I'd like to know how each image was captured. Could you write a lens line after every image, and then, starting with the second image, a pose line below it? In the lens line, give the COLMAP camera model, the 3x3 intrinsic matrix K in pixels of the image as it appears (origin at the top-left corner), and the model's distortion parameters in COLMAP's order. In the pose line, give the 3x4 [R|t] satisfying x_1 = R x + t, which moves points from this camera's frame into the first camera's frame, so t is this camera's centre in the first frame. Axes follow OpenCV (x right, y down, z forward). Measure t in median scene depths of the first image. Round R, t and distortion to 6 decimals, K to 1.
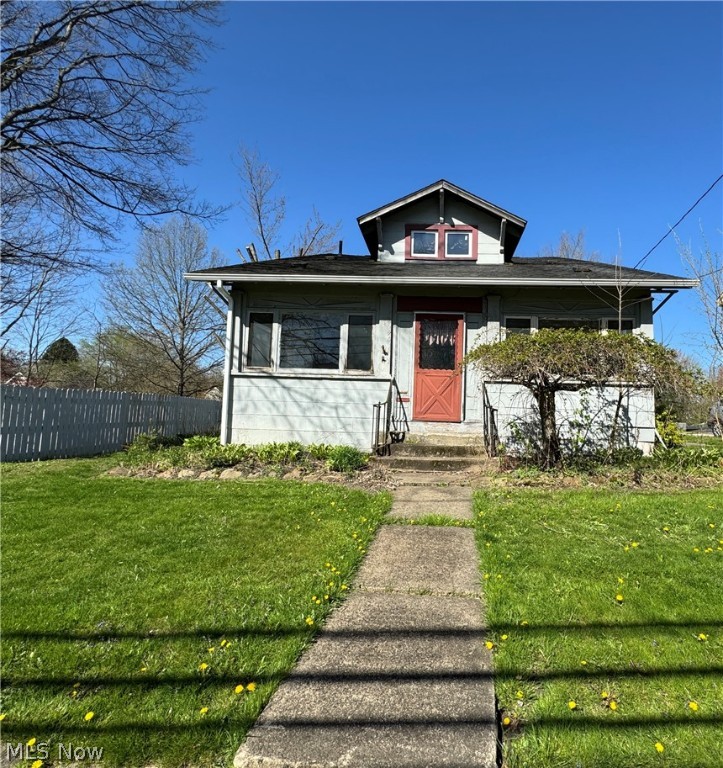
lens RADIAL K [[745.0, 0, 361.5], [0, 745.0, 383.9], [0, 0, 1]] dist [-0.016526, 0.000000]
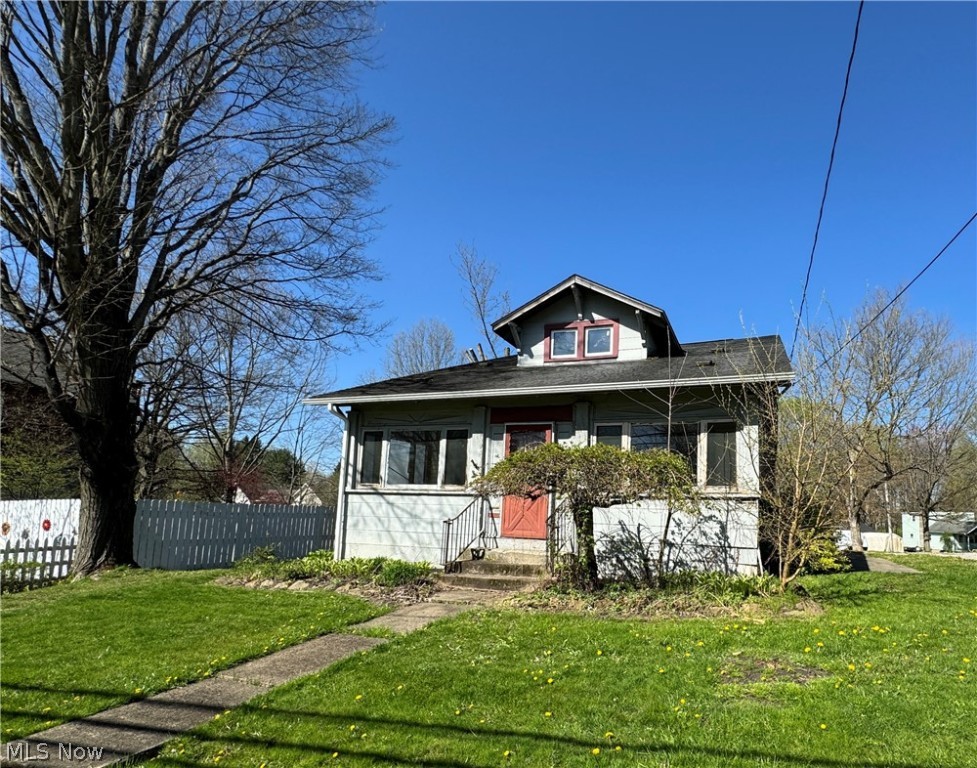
lens RADIAL K [[1023.4, 0, 488.6], [0, 1023.4, 384.6], [0, 0, 1]] dist [-0.014298, 0.000000]
pose [[0.876112, -0.062163, -0.478082, 0.695164], [0.019864, 0.995465, -0.093035, -0.024064], [0.481697, 0.072012, 0.873374, -0.176204]]
